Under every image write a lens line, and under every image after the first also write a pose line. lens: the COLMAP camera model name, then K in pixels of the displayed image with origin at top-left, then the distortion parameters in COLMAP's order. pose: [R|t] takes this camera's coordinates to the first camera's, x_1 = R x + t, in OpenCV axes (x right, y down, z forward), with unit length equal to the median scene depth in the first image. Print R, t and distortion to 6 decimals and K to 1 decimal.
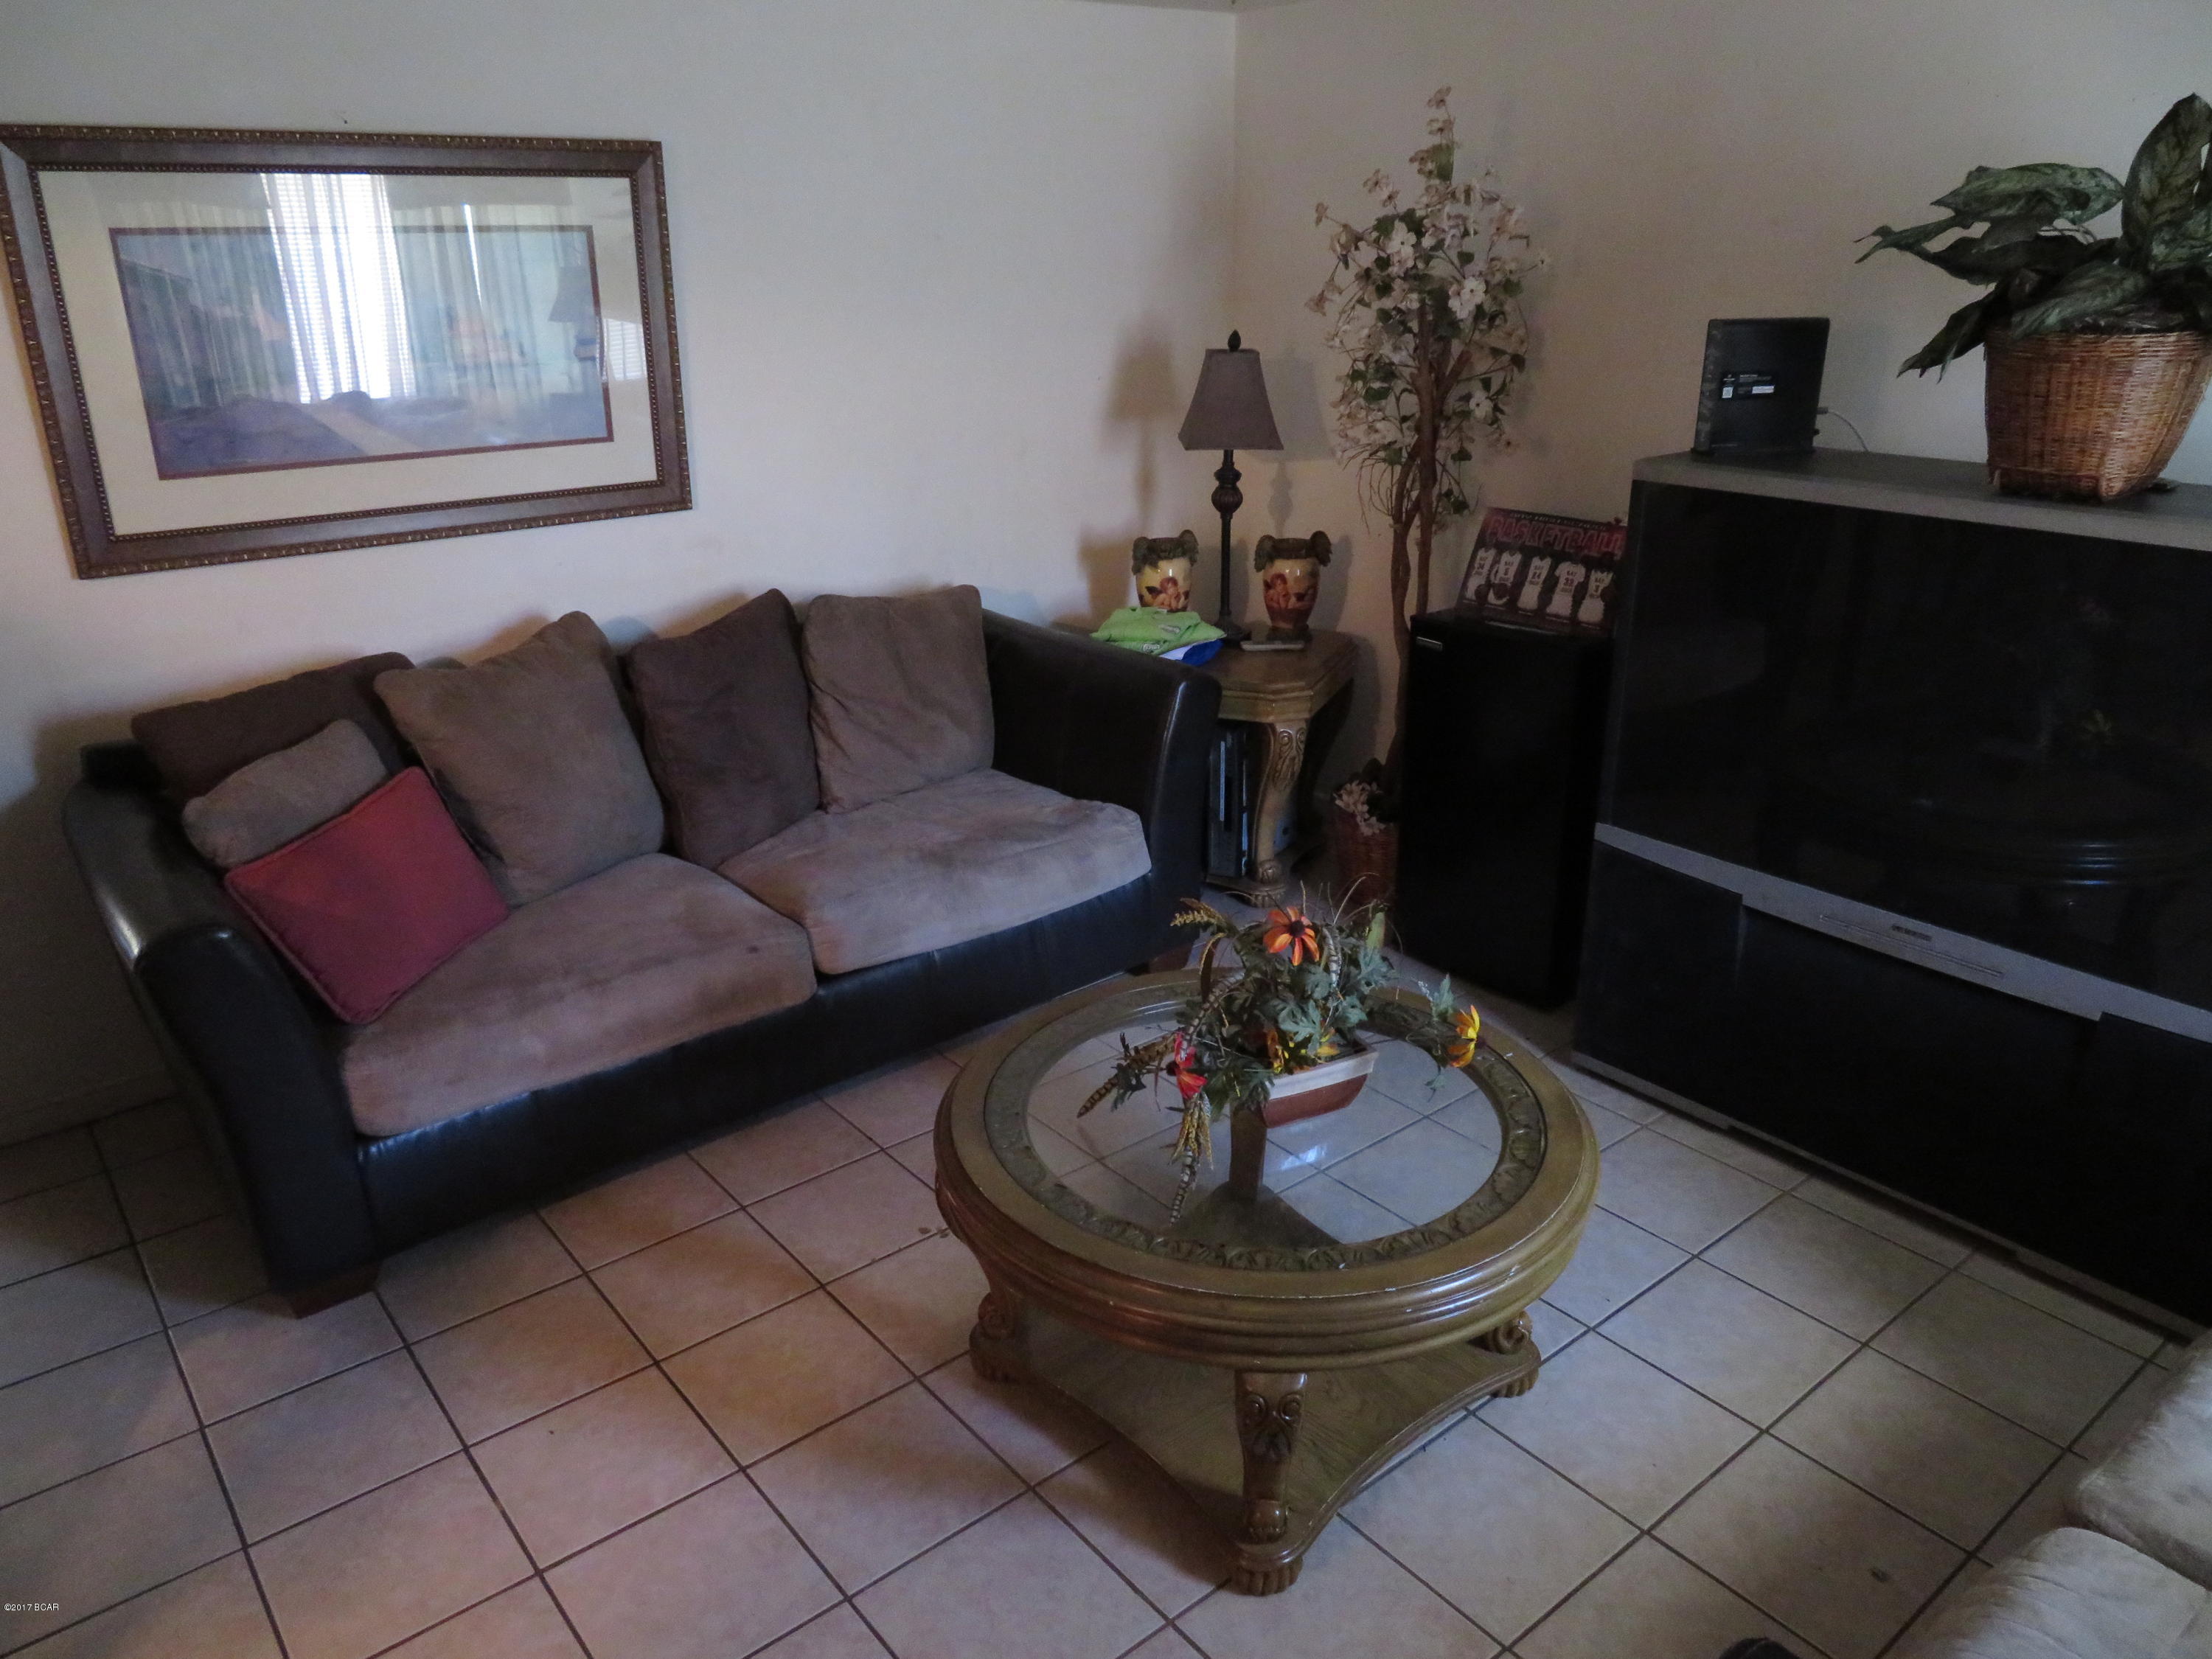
lens RADIAL K [[1586.3, 0, 1106.0], [0, 1586.3, 829.5], [0, 0, 1]] dist [-0.000847, -0.000985]
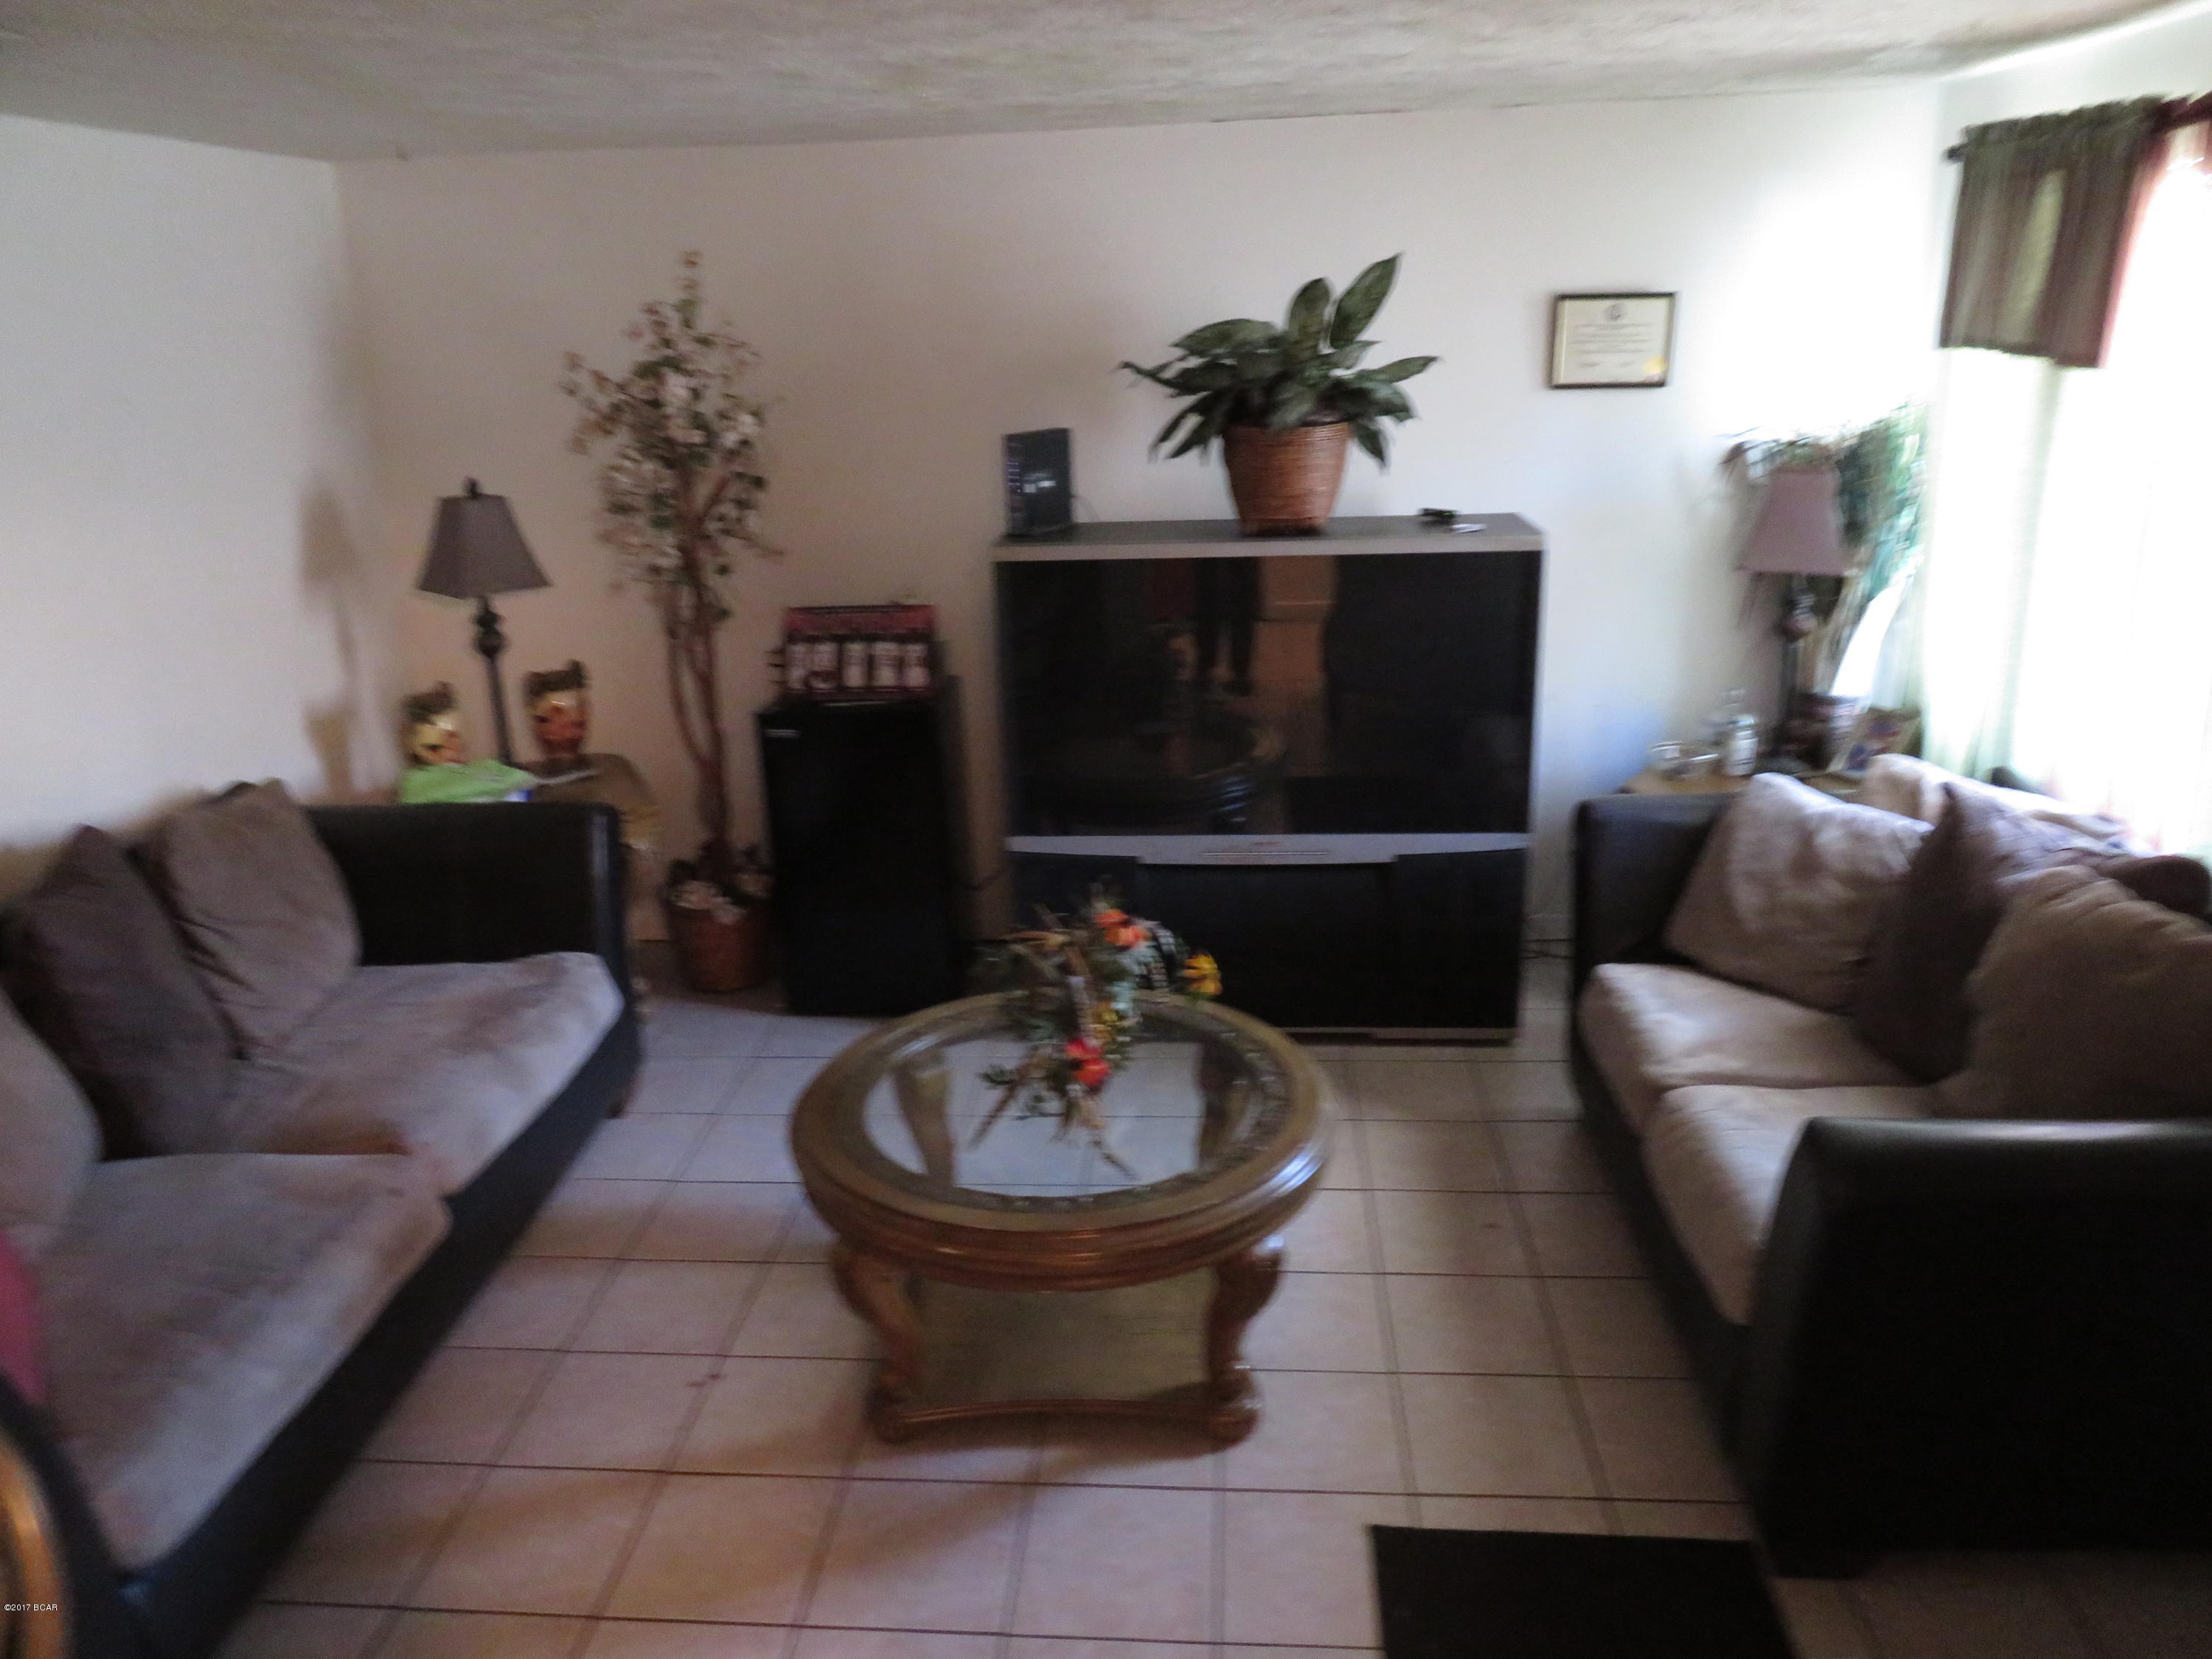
lens RADIAL K [[1572.8, 0, 1106.0], [0, 1572.8, 829.5], [0, 0, 1]] dist [-0.008164, -0.005402]
pose [[0.688137, -0.234764, 0.686552, -0.428247], [0.279293, 0.959006, 0.047991, -0.042668], [-0.669674, 0.158724, 0.725495, 0.055590]]
